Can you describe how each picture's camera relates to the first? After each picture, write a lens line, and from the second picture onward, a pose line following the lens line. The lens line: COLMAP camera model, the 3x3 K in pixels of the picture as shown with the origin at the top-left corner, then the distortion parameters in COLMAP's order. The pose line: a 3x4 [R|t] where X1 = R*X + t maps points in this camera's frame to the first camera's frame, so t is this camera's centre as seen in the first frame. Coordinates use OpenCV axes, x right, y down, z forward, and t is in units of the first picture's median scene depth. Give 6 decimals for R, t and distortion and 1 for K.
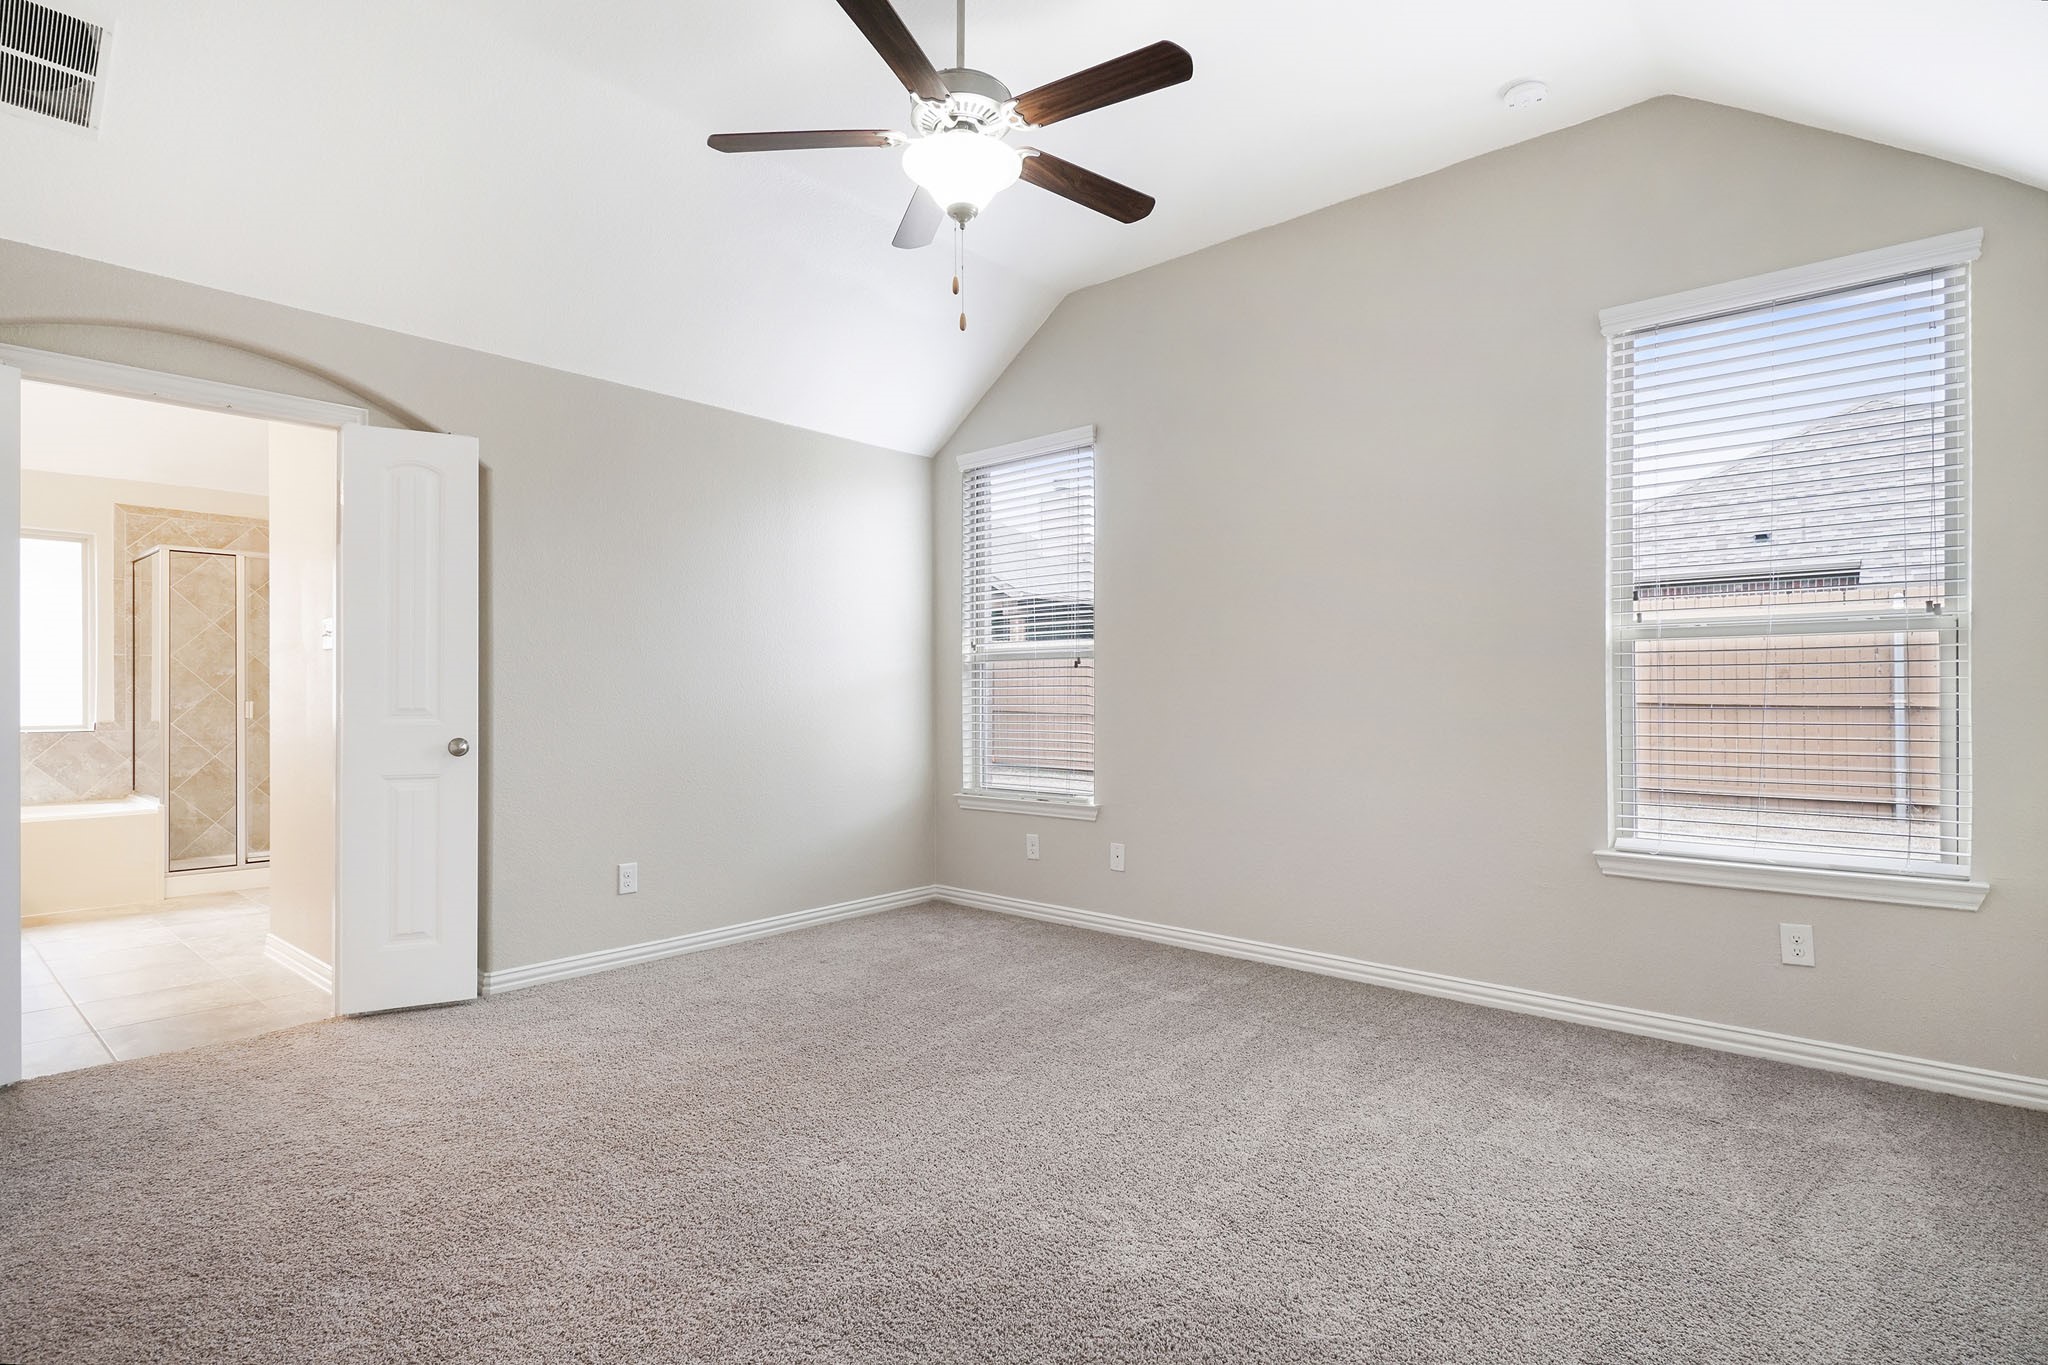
lens RADIAL K [[1025.3, 0, 1026.6], [0, 1025.3, 690.0], [0, 0, 1]] dist [0.011515, -0.003618]
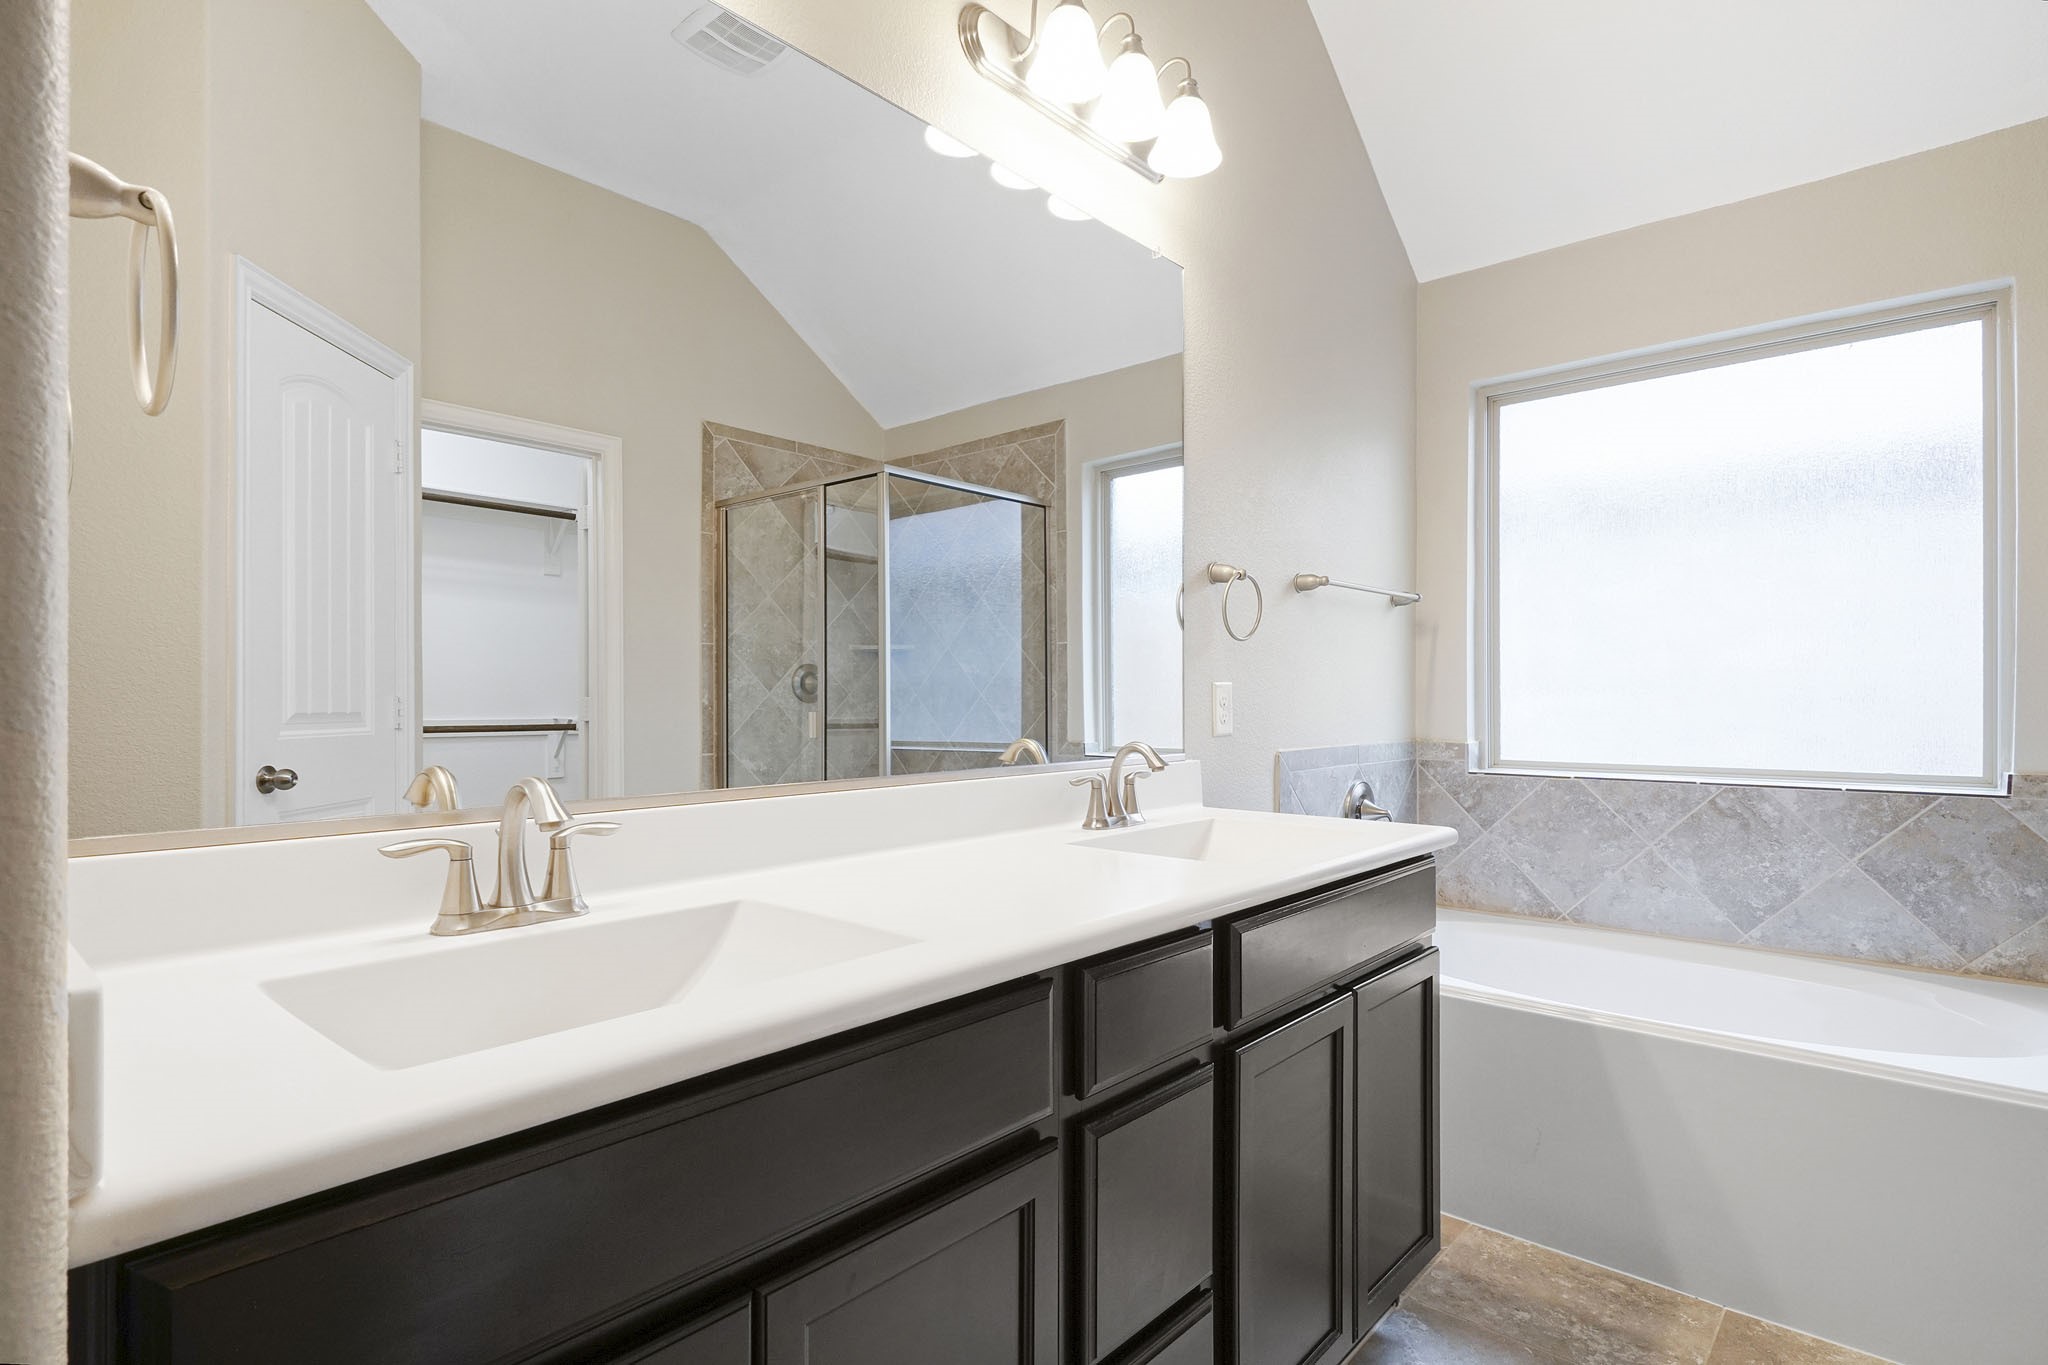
lens RADIAL K [[1025.3, 0, 1026.0], [0, 1025.3, 694.1], [0, 0, 1]] dist [0.011515, -0.003618]
pose [[0.003278, 0.003566, -0.999988, -0.523048], [-0.001339, 0.999993, 0.003562, 0.000348], [0.999994, 0.001328, 0.003282, 0.636916]]
